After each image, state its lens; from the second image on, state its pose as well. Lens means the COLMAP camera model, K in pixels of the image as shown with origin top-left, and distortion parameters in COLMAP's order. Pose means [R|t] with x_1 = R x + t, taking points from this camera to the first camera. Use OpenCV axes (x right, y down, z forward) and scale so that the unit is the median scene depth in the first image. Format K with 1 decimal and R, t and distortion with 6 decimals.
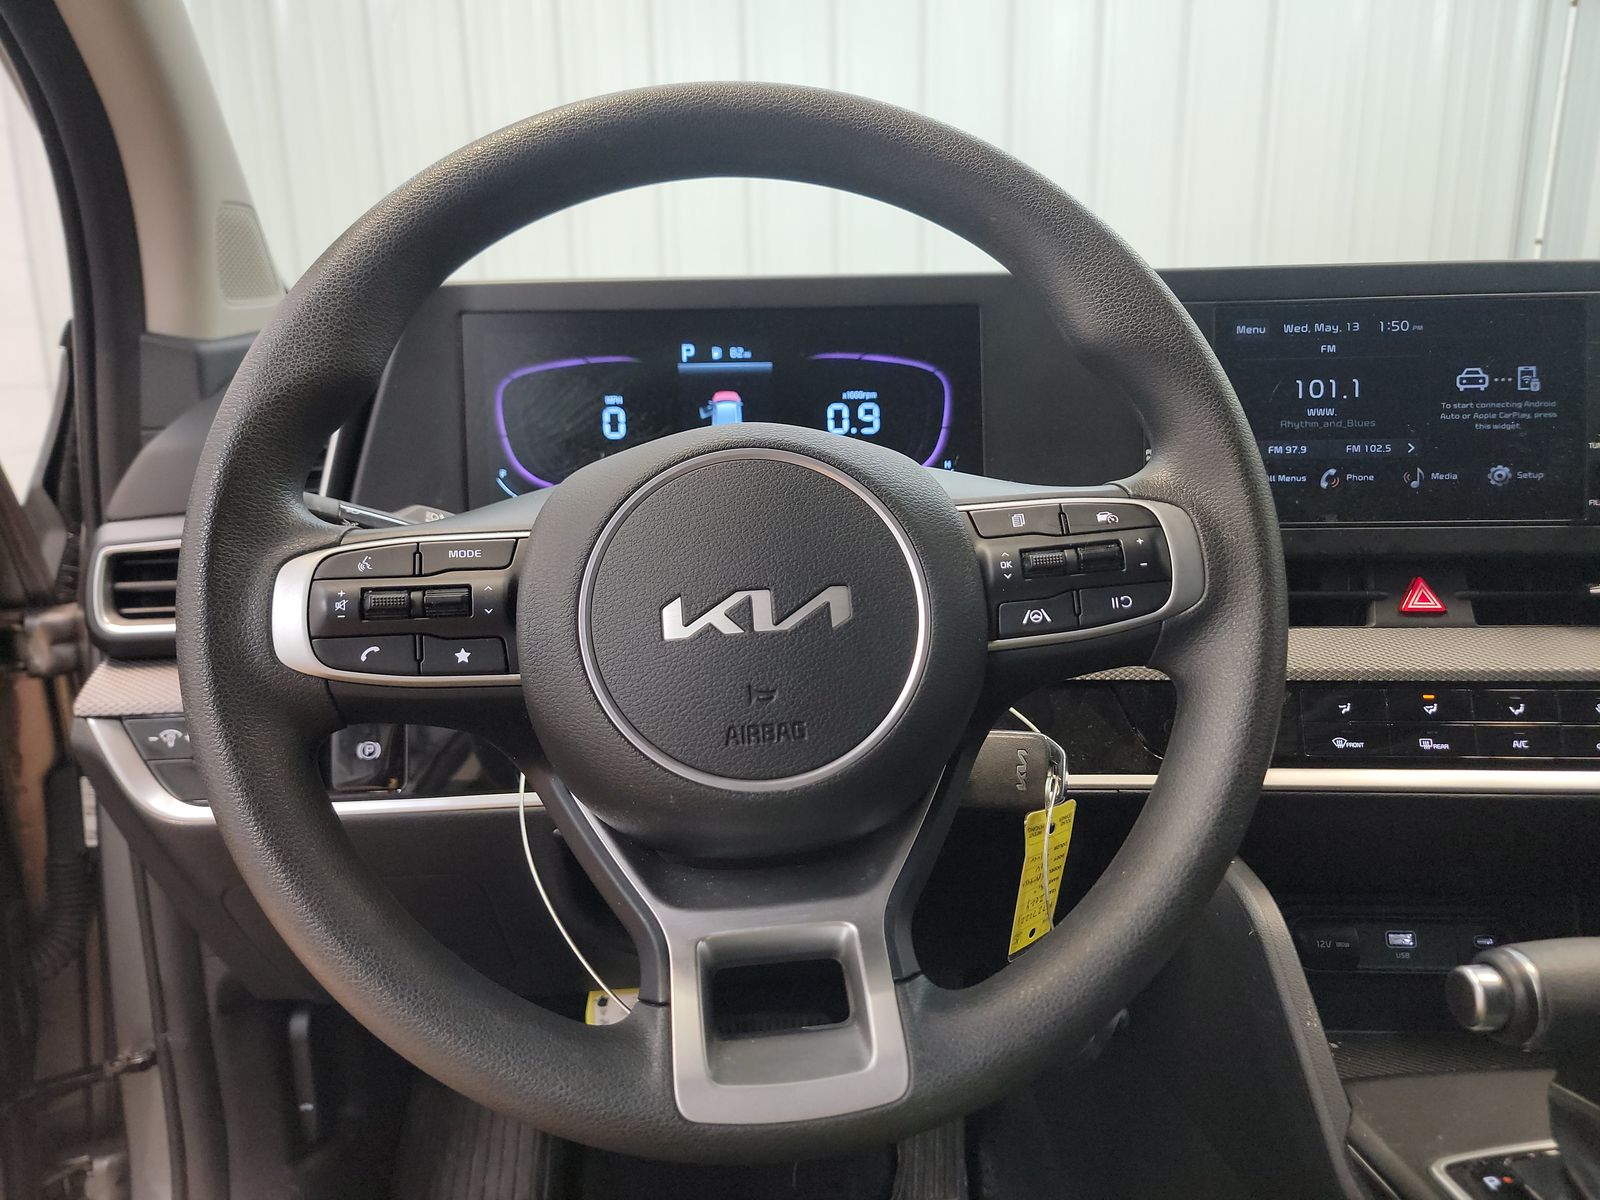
lens RADIAL K [[1122.8, 0, 796.0], [0, 1122.8, 615.3], [0, 0, 1]] dist [0.021542, -0.005618]
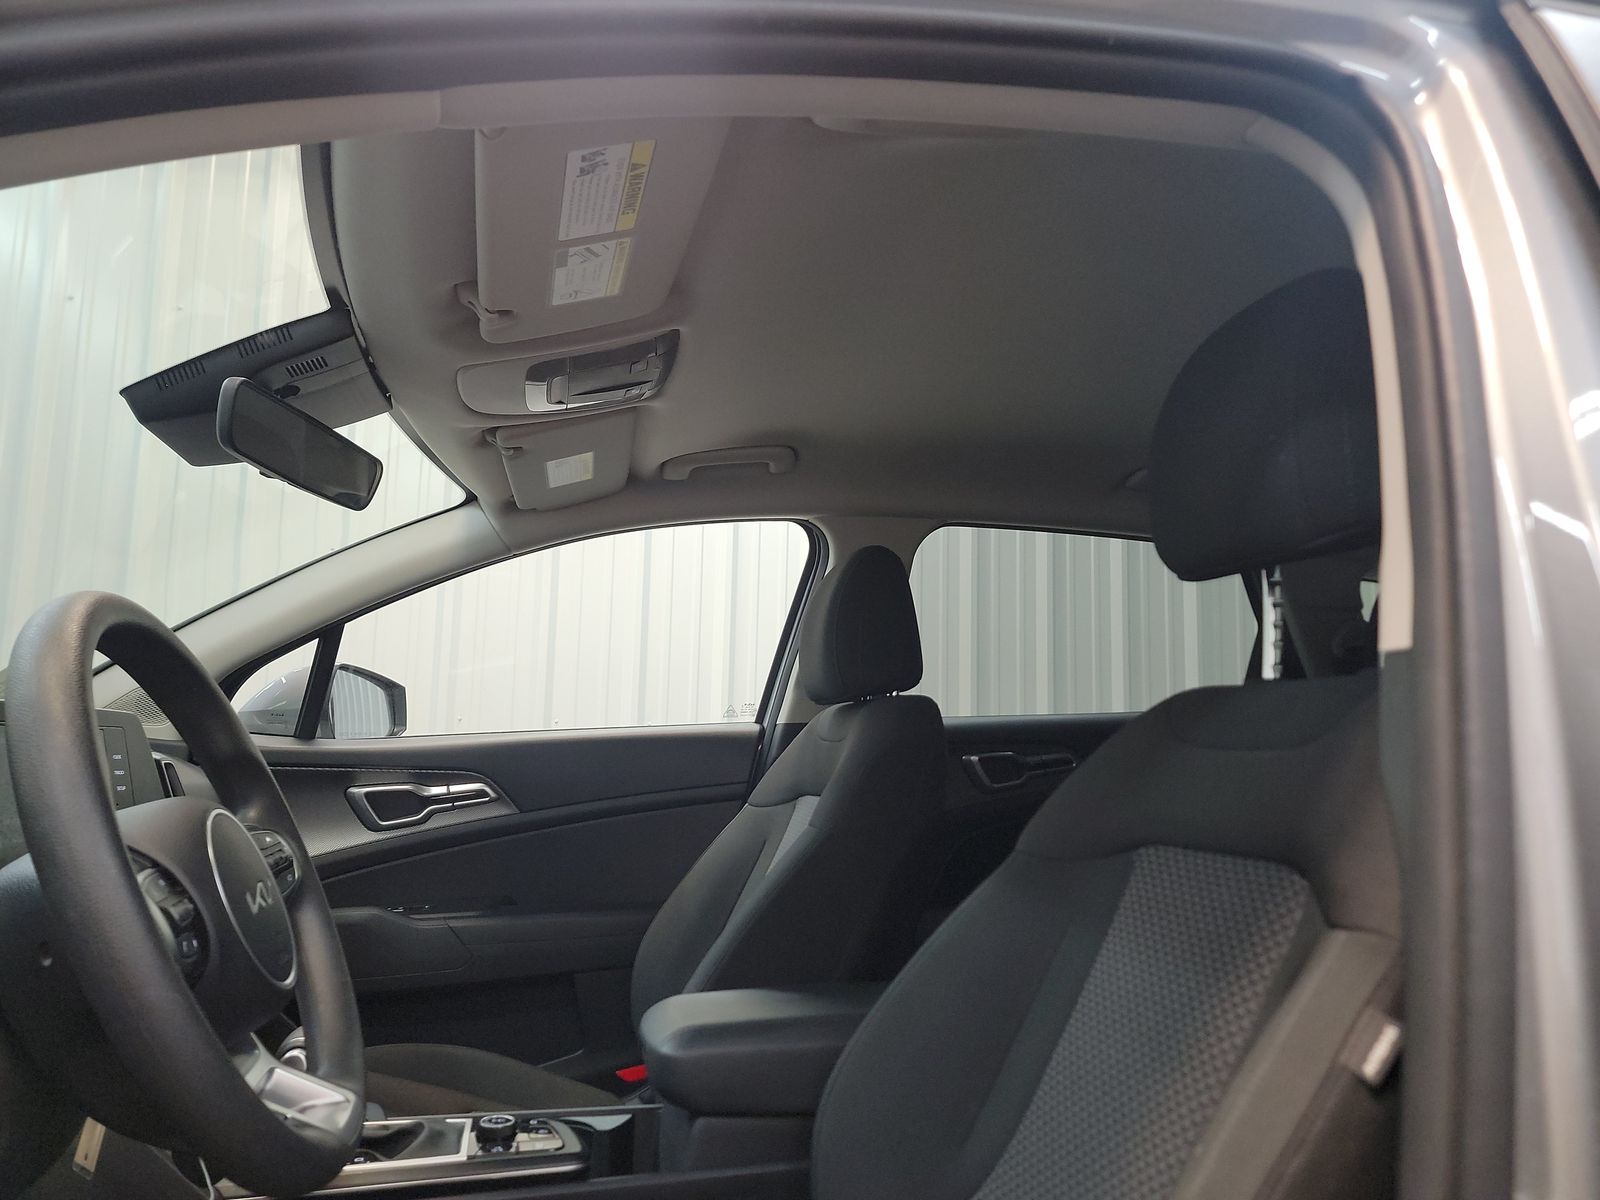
lens RADIAL K [[1103.4, 0, 803.9], [0, 1103.4, 618.9], [0, 0, 1]] dist [0.064833, -0.031579]
pose [[-0.151605, 0.141591, 0.978247, -1.203621], [0.198926, 0.973808, -0.110119, -0.037442], [-0.968217, 0.177904, -0.175801, 0.207529]]
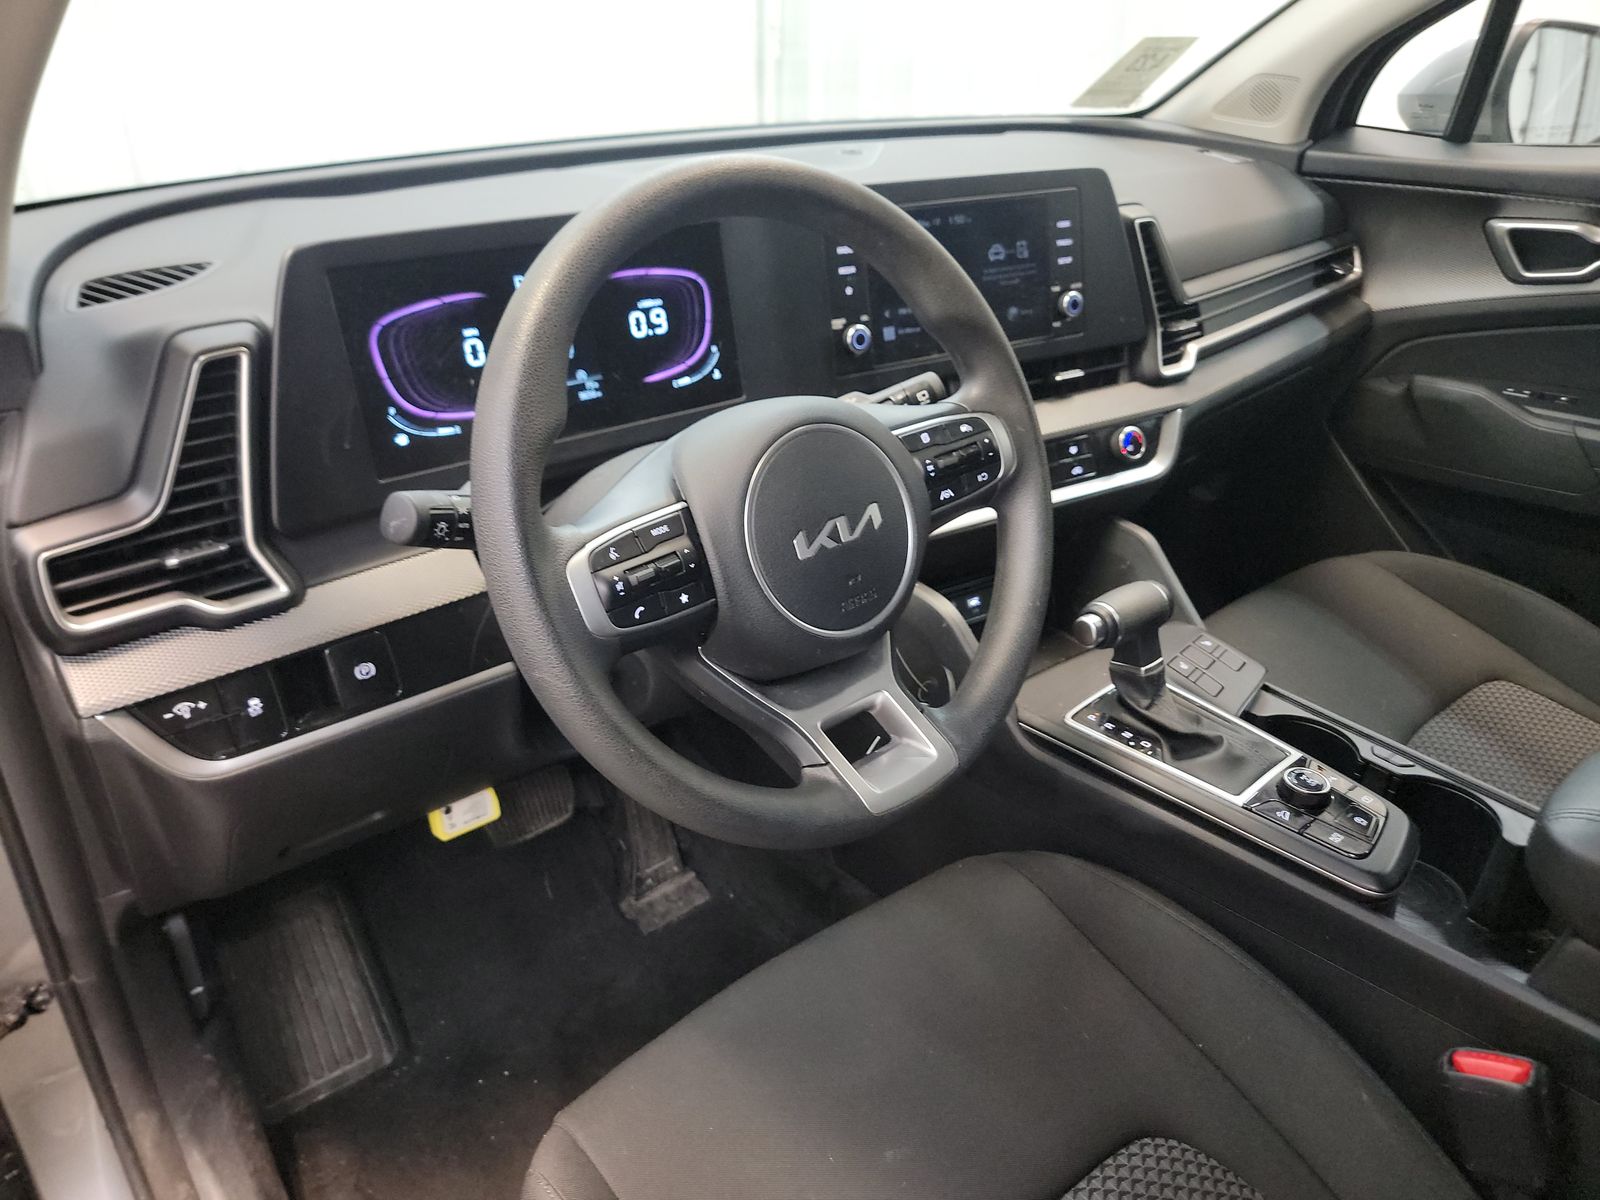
lens RADIAL K [[1115.6, 0, 800.0], [0, 1115.6, 600.0], [0, 0, 1]] dist [0.025612, 0.000483]
pose [[0.816322, -0.247745, 0.521767, -0.558106], [0.109473, 0.953330, 0.281386, -0.215791], [-0.567128, -0.172582, 0.805345, -0.182631]]
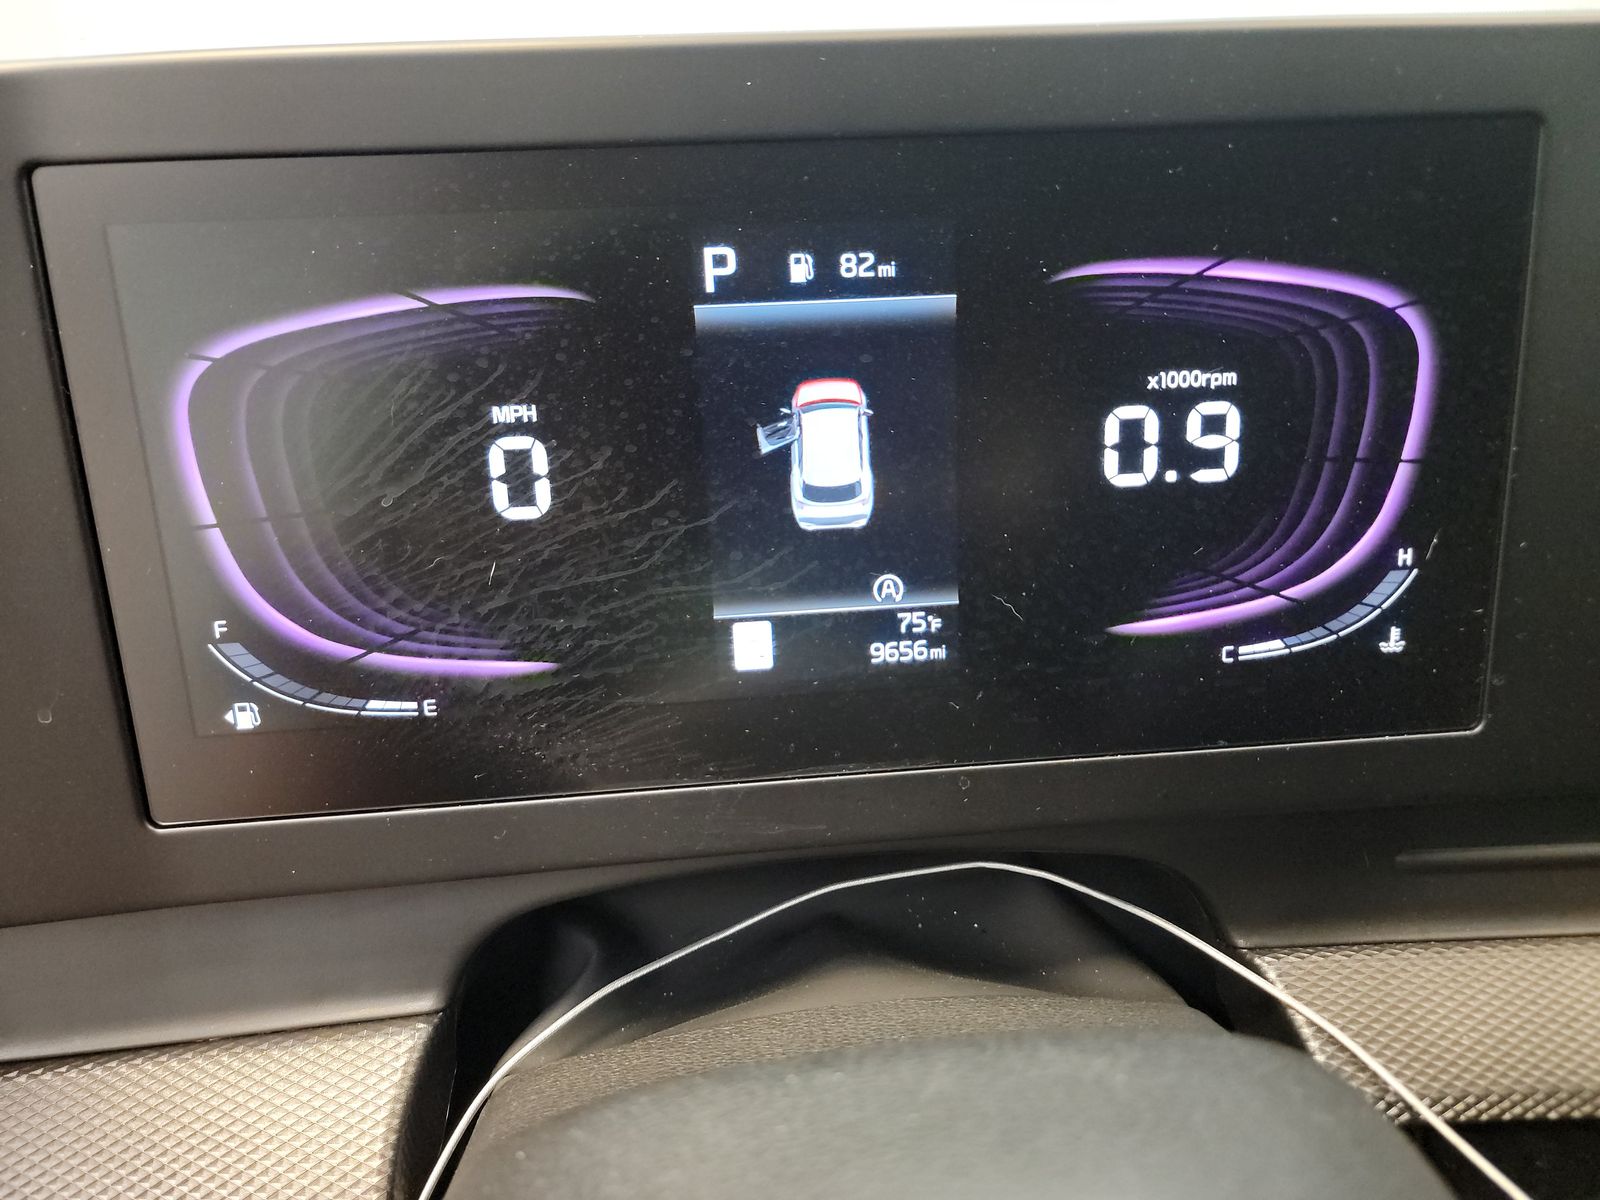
lens RADIAL K [[1052.0, 0, 801.6], [0, 1052.0, 548.2], [0, 0, 1]] dist [0.007232, -0.001340]
pose [[0.999761, -0.015474, 0.015440, -0.077257], [0.011912, 0.977905, 0.208708, -0.217519], [-0.018328, -0.208475, 0.977856, 0.663897]]
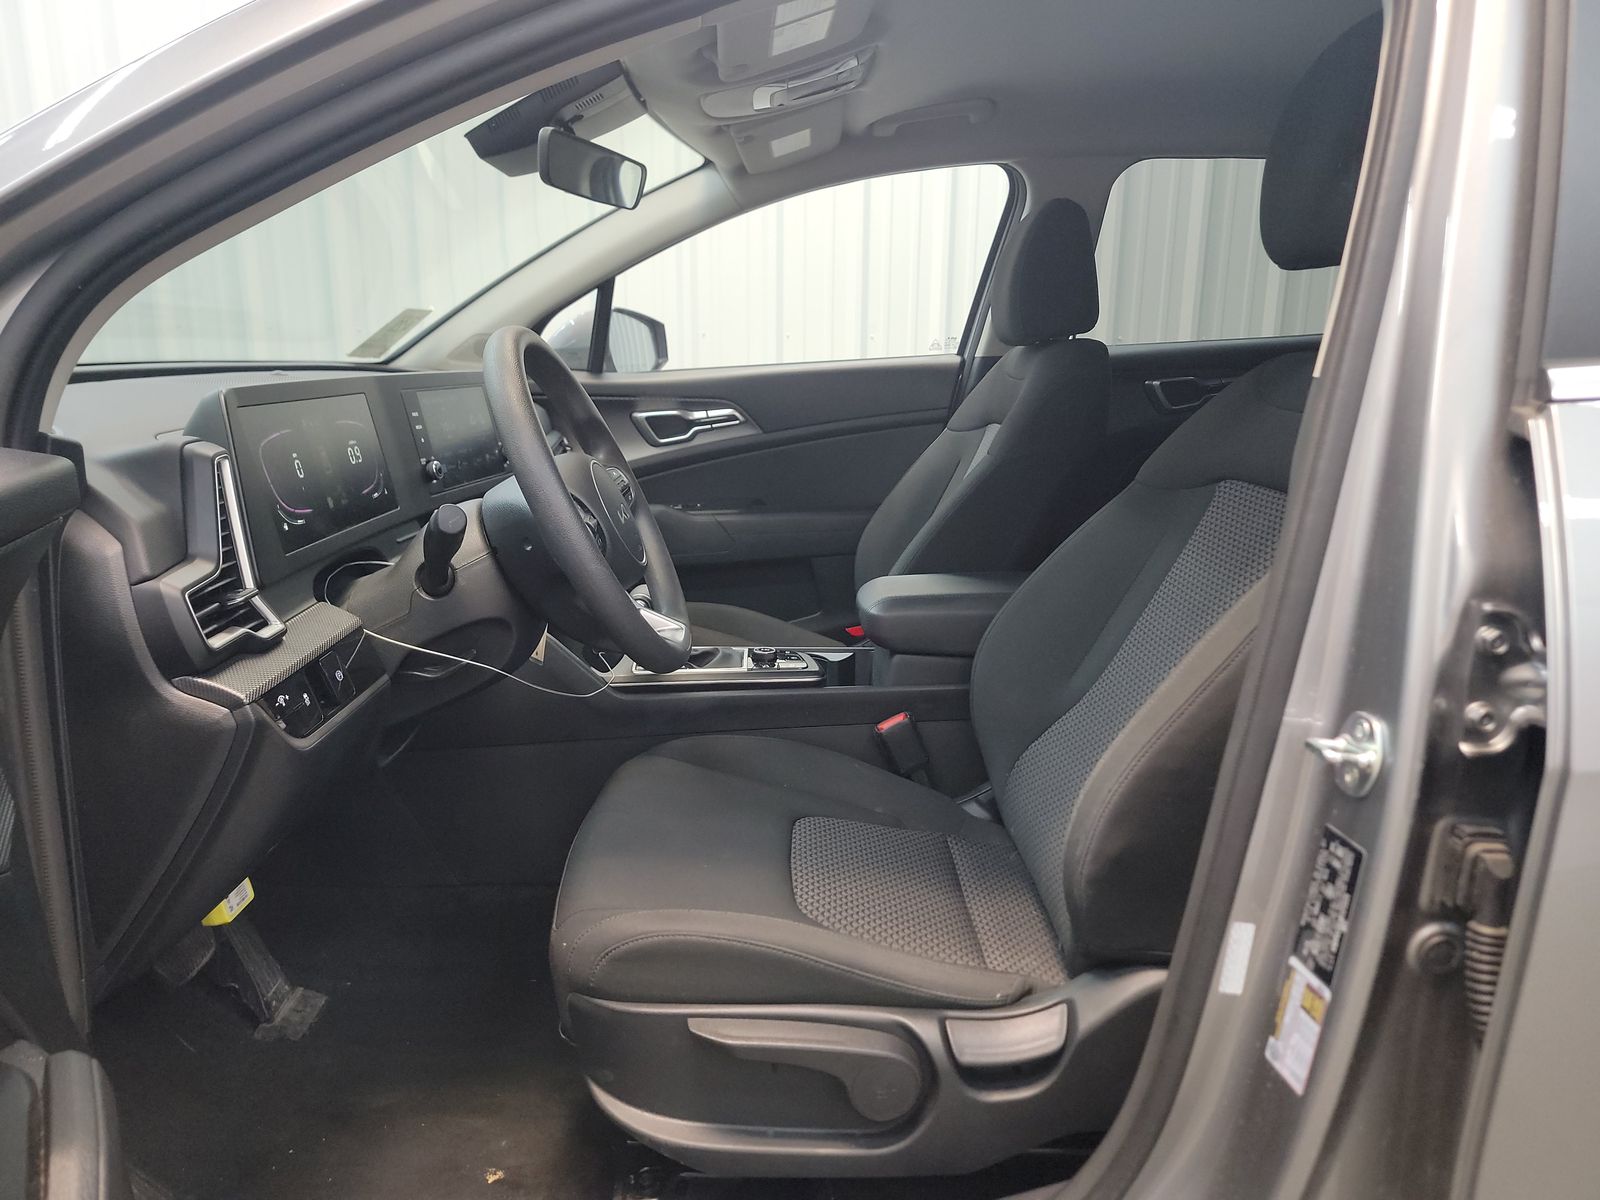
lens RADIAL K [[1103.4, 0, 803.9], [0, 1103.4, 618.9], [0, 0, 1]] dist [0.064833, -0.031579]
pose [[0.053333, -0.220327, 0.973967, -1.782783], [0.210009, 0.956016, 0.204766, -0.139566], [-0.976244, 0.193621, 0.097258, 0.148161]]
